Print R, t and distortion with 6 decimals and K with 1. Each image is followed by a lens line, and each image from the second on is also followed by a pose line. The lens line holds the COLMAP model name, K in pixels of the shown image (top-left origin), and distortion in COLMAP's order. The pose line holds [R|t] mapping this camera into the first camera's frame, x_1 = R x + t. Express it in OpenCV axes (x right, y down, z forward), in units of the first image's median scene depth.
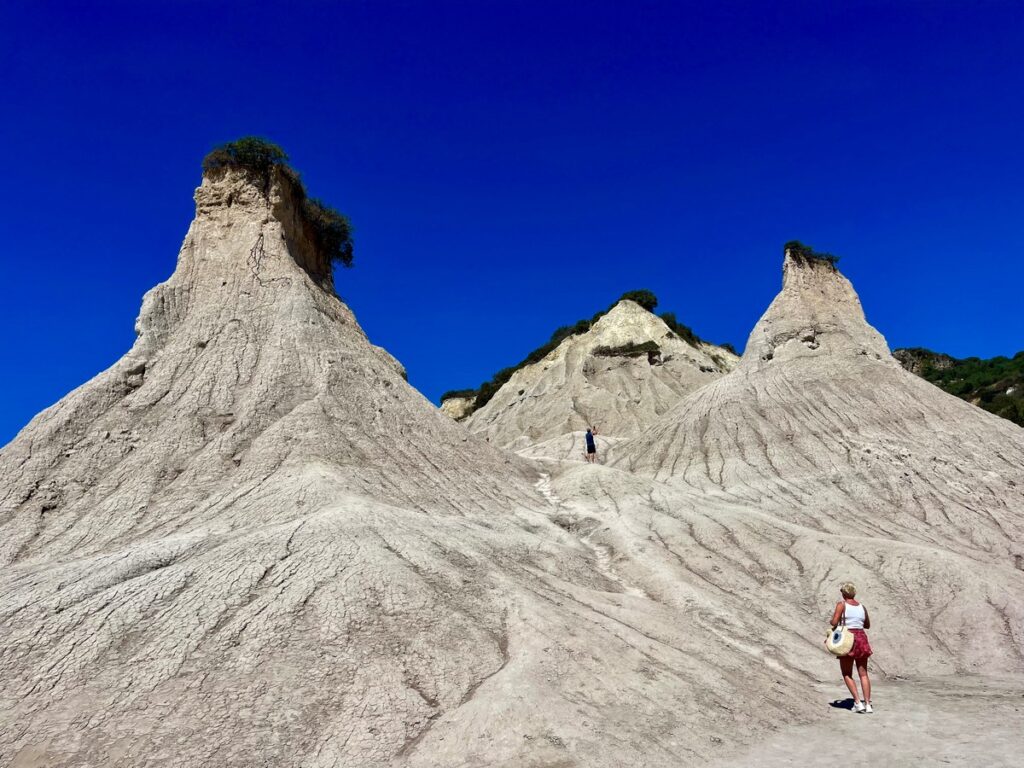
lens RADIAL K [[787.2, 0, 512.0], [0, 787.2, 384.0], [0, 0, 1]] dist [0.060531, -0.000258]
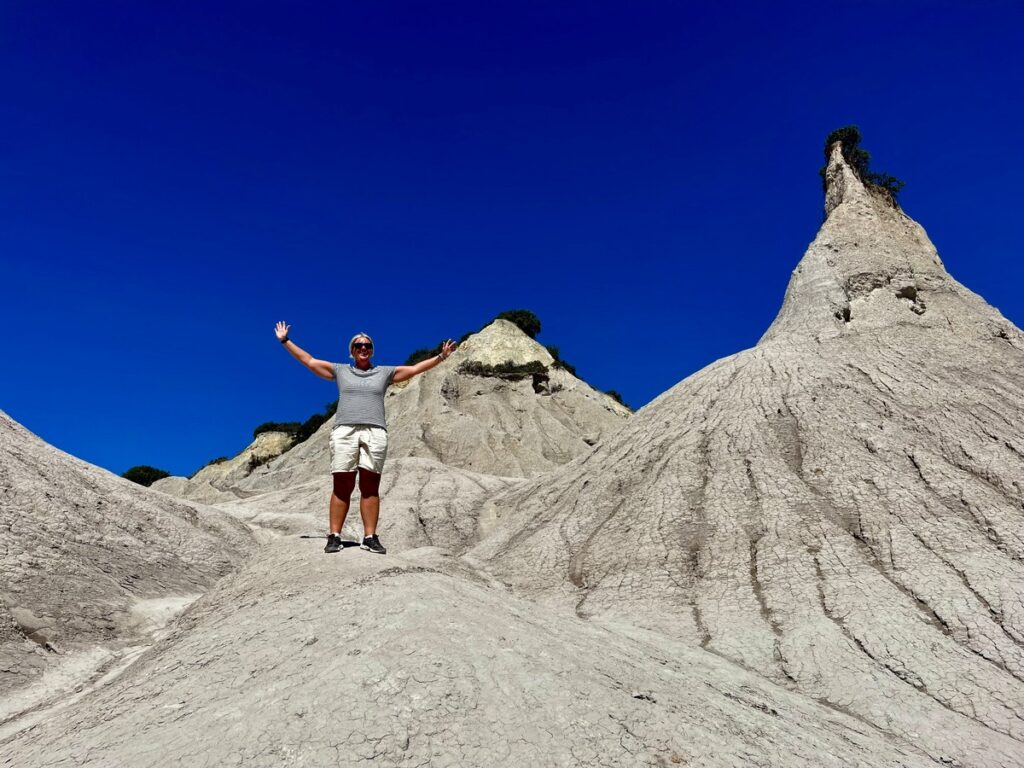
lens RADIAL K [[787.2, 0, 512.0], [0, 787.2, 384.0], [0, 0, 1]] dist [0.060531, -0.000258]
pose [[0.982629, 0.076598, 0.169038, 0.034382], [-0.063913, 0.994803, -0.079256, 0.028410], [-0.174230, 0.067075, 0.982418, 0.317413]]
